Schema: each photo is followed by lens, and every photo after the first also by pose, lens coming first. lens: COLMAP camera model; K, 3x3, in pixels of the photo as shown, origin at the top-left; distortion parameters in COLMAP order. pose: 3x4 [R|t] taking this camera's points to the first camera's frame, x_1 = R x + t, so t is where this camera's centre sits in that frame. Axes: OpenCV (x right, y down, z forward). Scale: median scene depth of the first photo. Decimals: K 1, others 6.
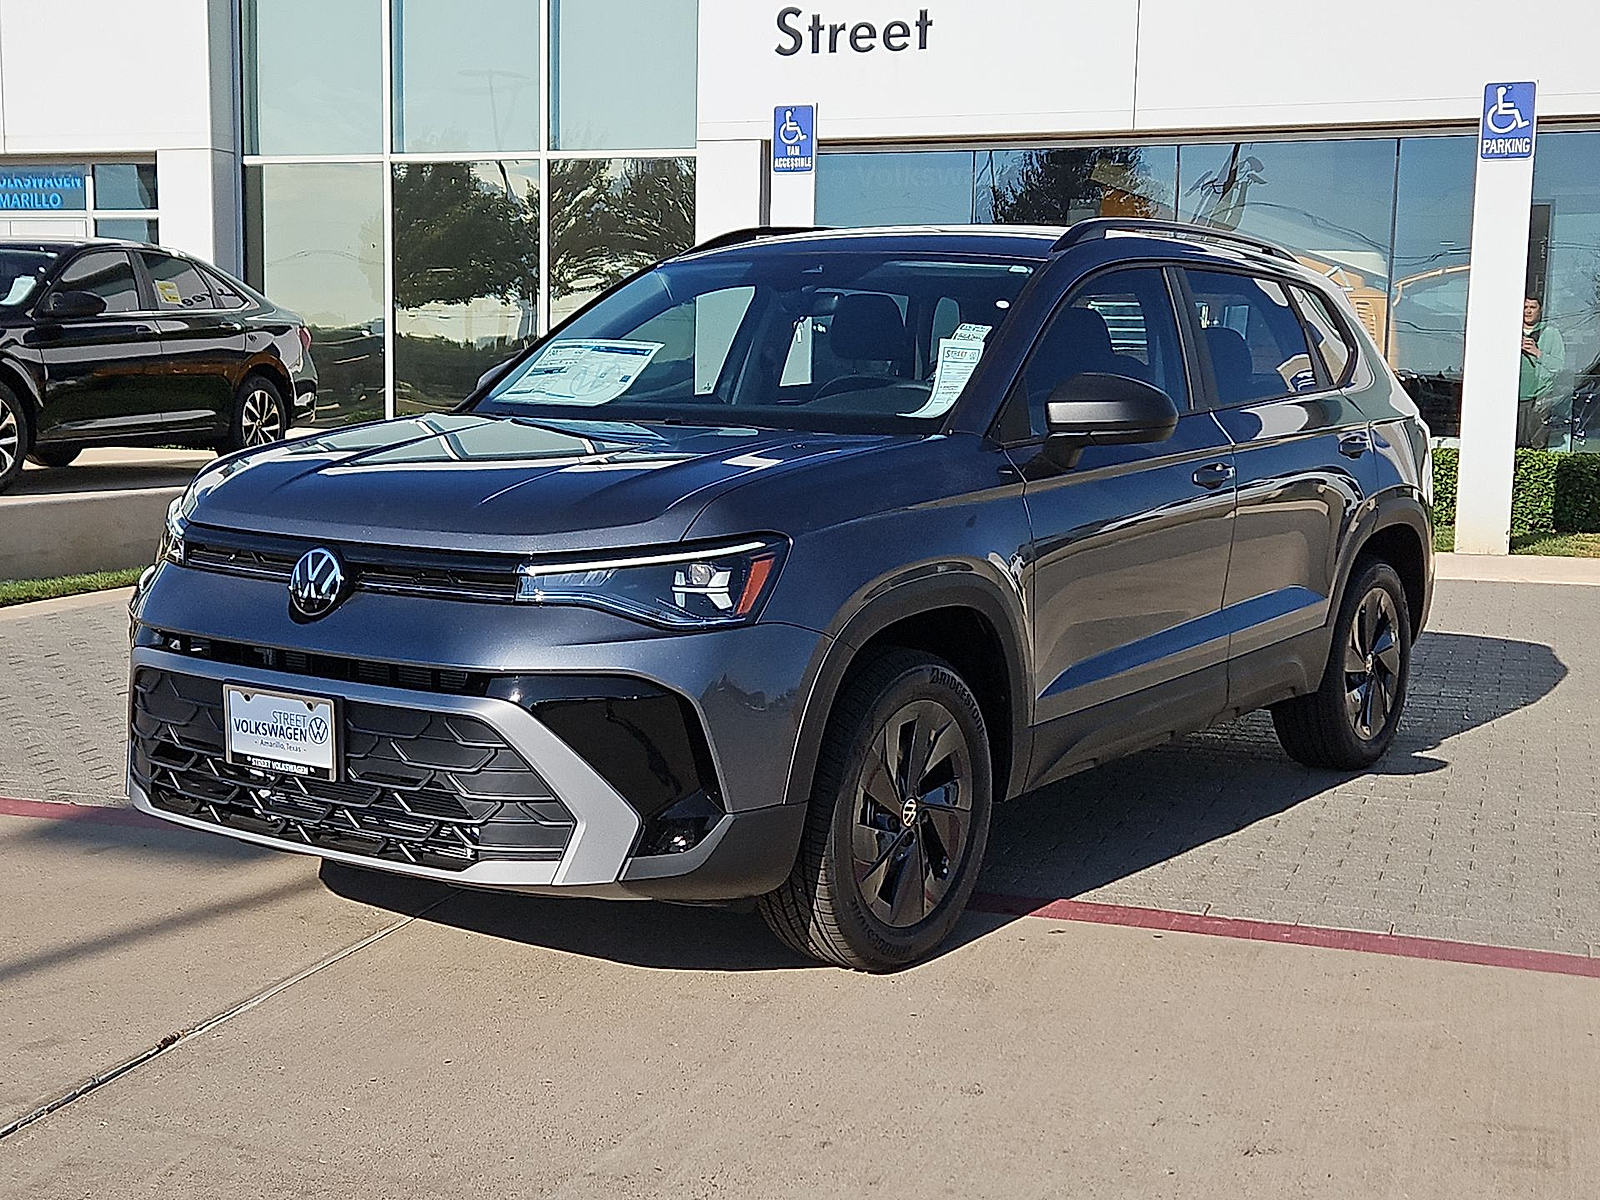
lens RADIAL K [[2134.7, 0, 791.3], [0, 2134.7, 628.4], [0, 0, 1]] dist [0.078012, -0.015039]
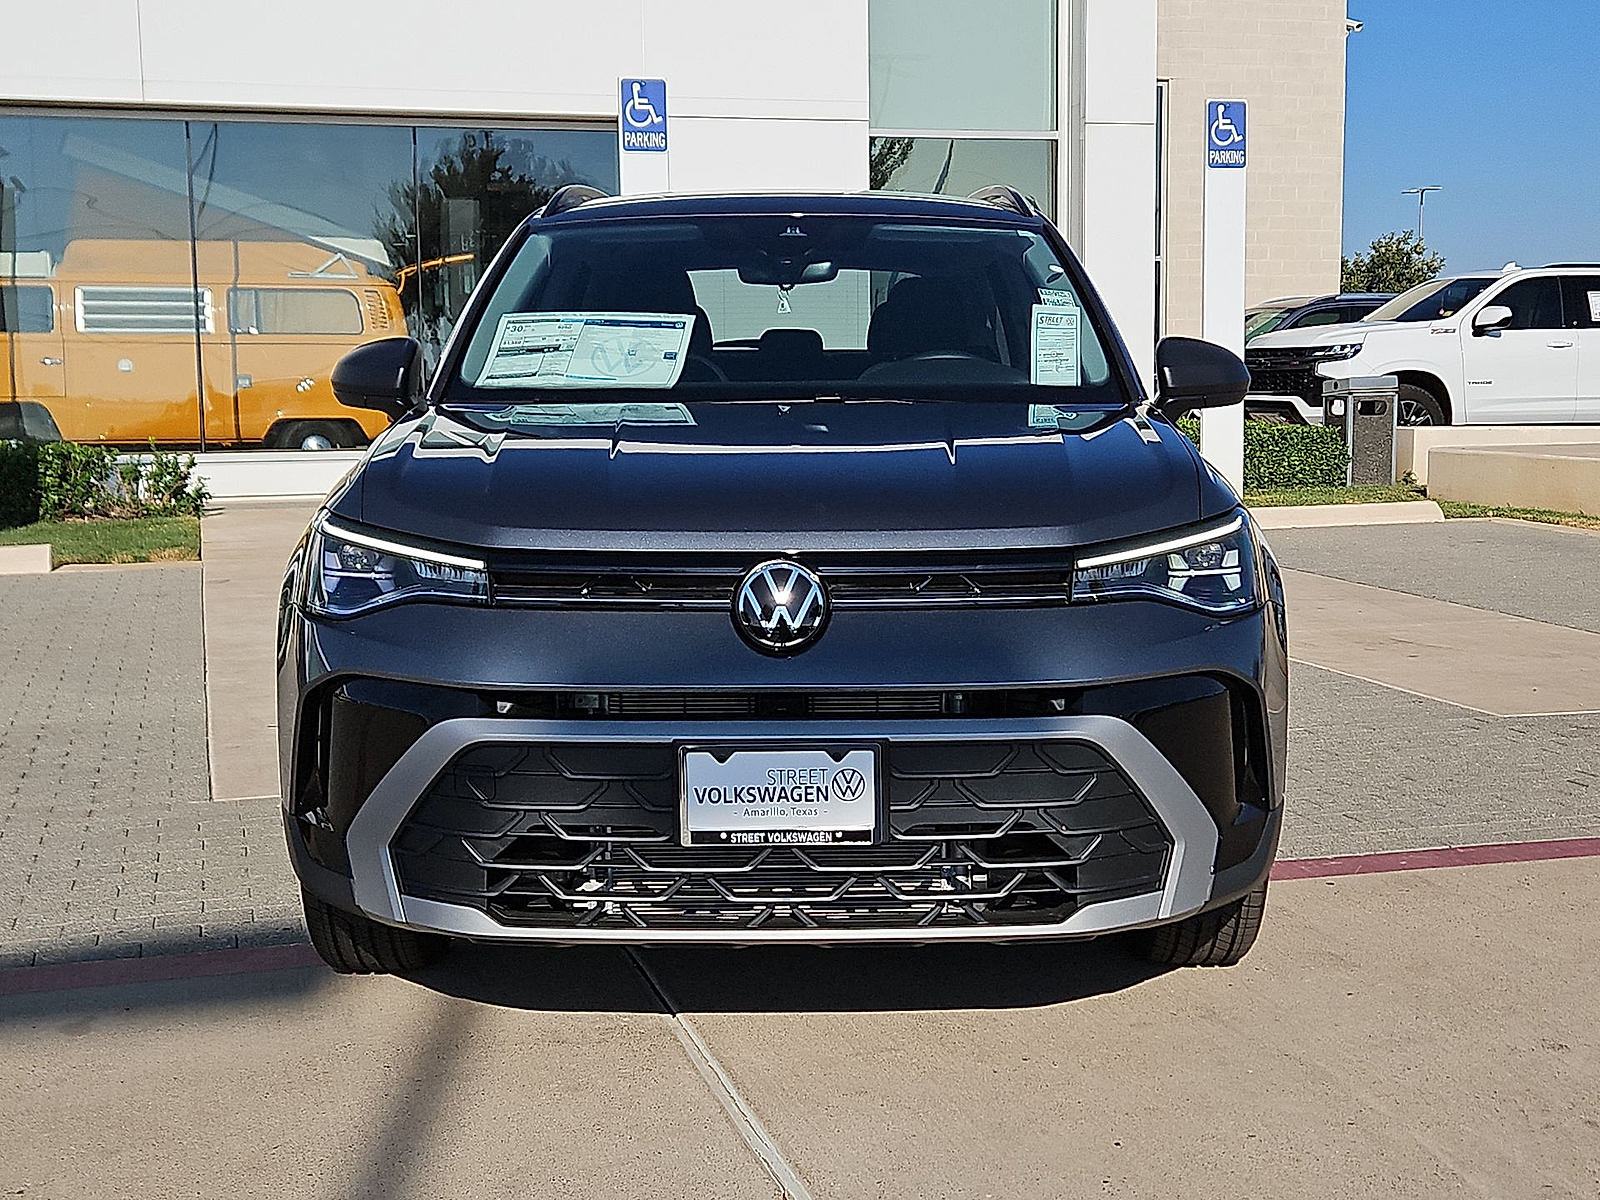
lens RADIAL K [[2119.0, 0, 825.1], [0, 2119.0, 599.2], [0, 0, 1]] dist [0.085251, 0.003407]
pose [[0.812110, -0.089010, 0.576676, -0.669551], [0.094956, 0.995283, 0.019899, -0.038206], [-0.575726, 0.038599, 0.816731, 0.339088]]
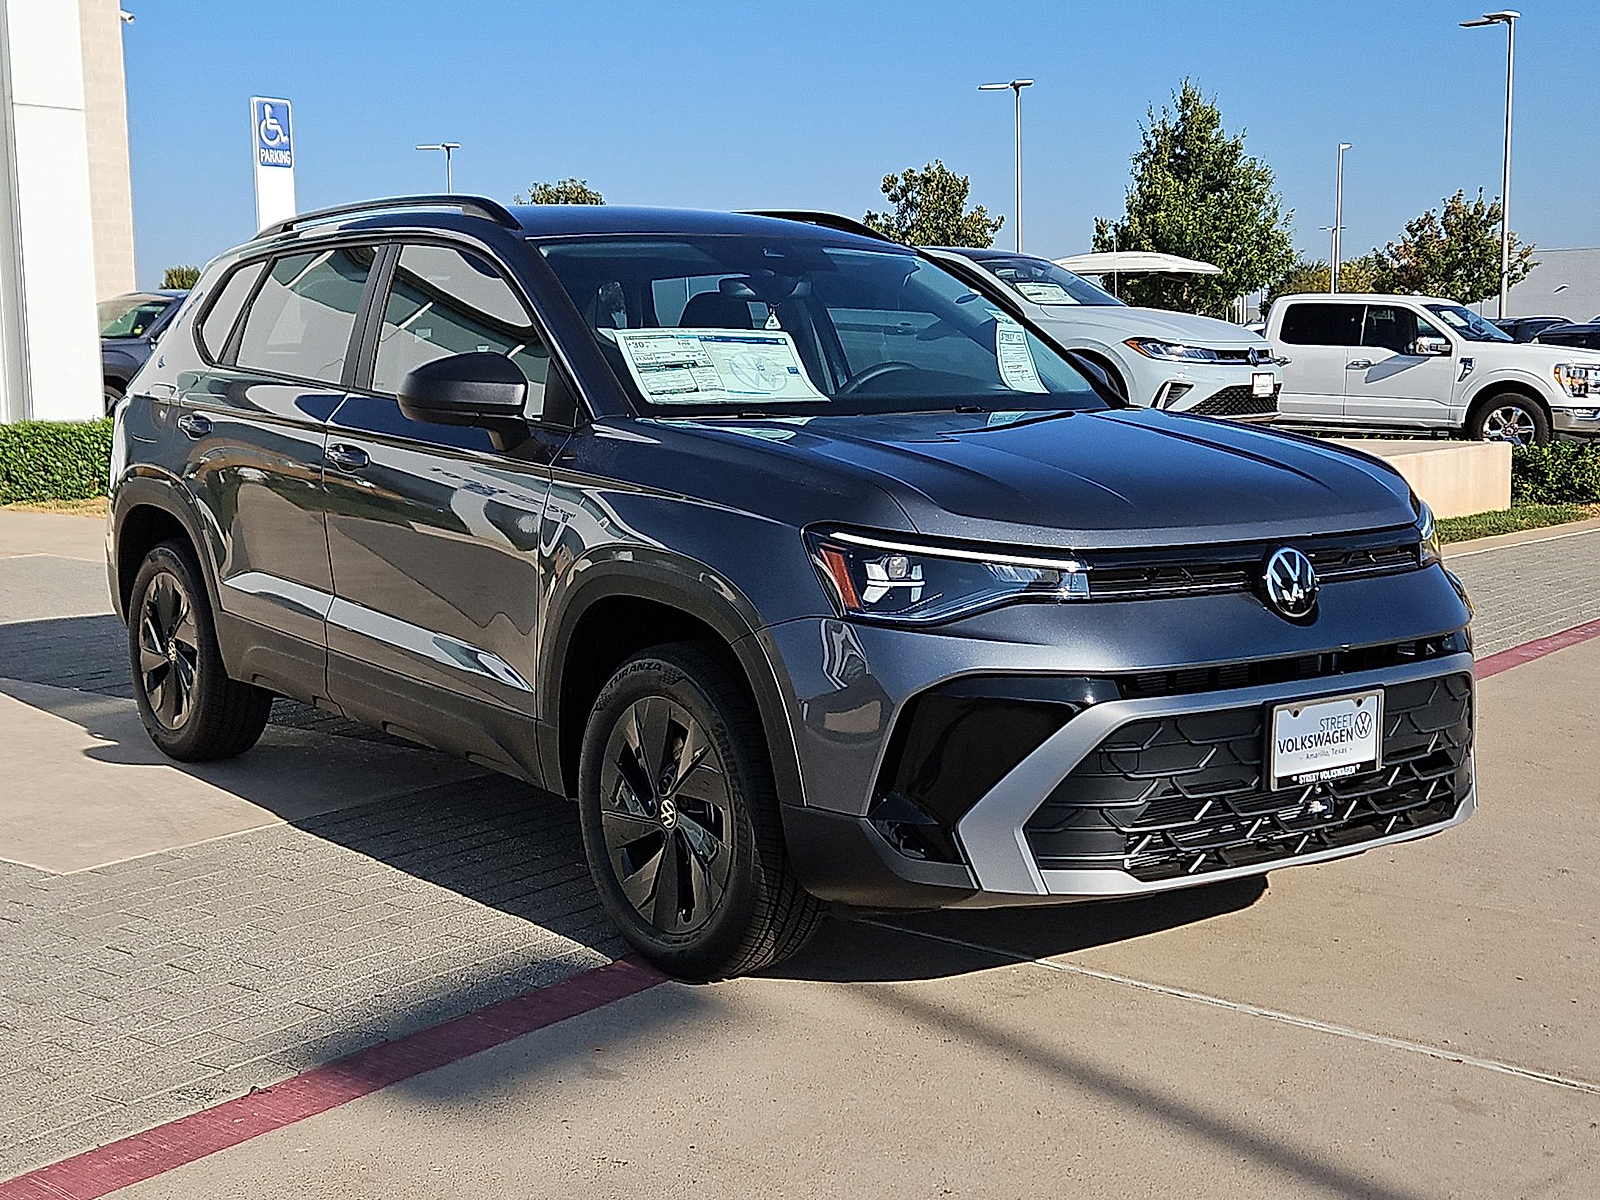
lens RADIAL K [[2147.9, 0, 728.0], [0, 2147.9, 597.3], [0, 0, 1]] dist [0.124099, -0.270257]
pose [[0.320077, -0.132902, 0.938023, -1.216785], [0.132688, 0.986641, 0.094514, -0.140540], [-0.938054, 0.094212, 0.333435, 0.915446]]
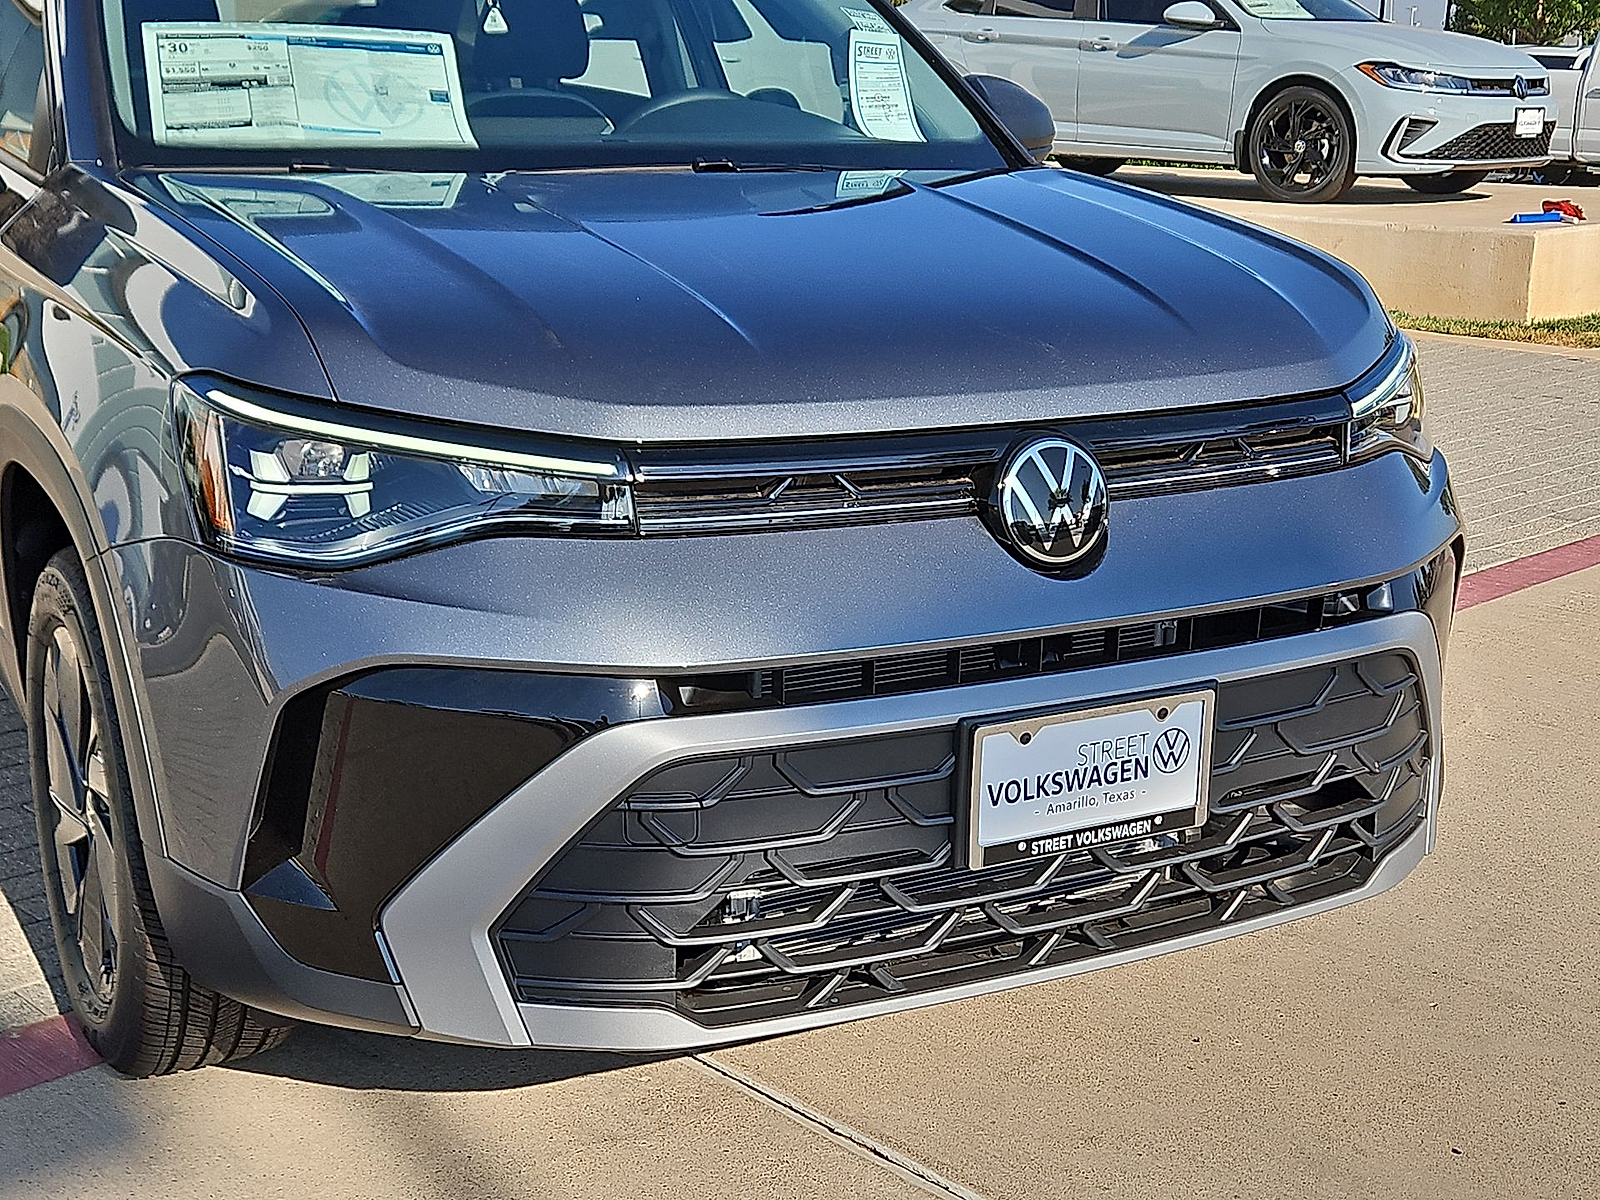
lens RADIAL K [[2134.7, 0, 791.3], [0, 2134.7, 628.4], [0, 0, 1]] dist [0.078012, -0.015039]
pose [[0.439845, -0.243869, 0.864329, -0.734620], [0.110801, 0.969808, 0.217245, -0.116655], [-0.891212, 0.000214, 0.453586, 0.813030]]
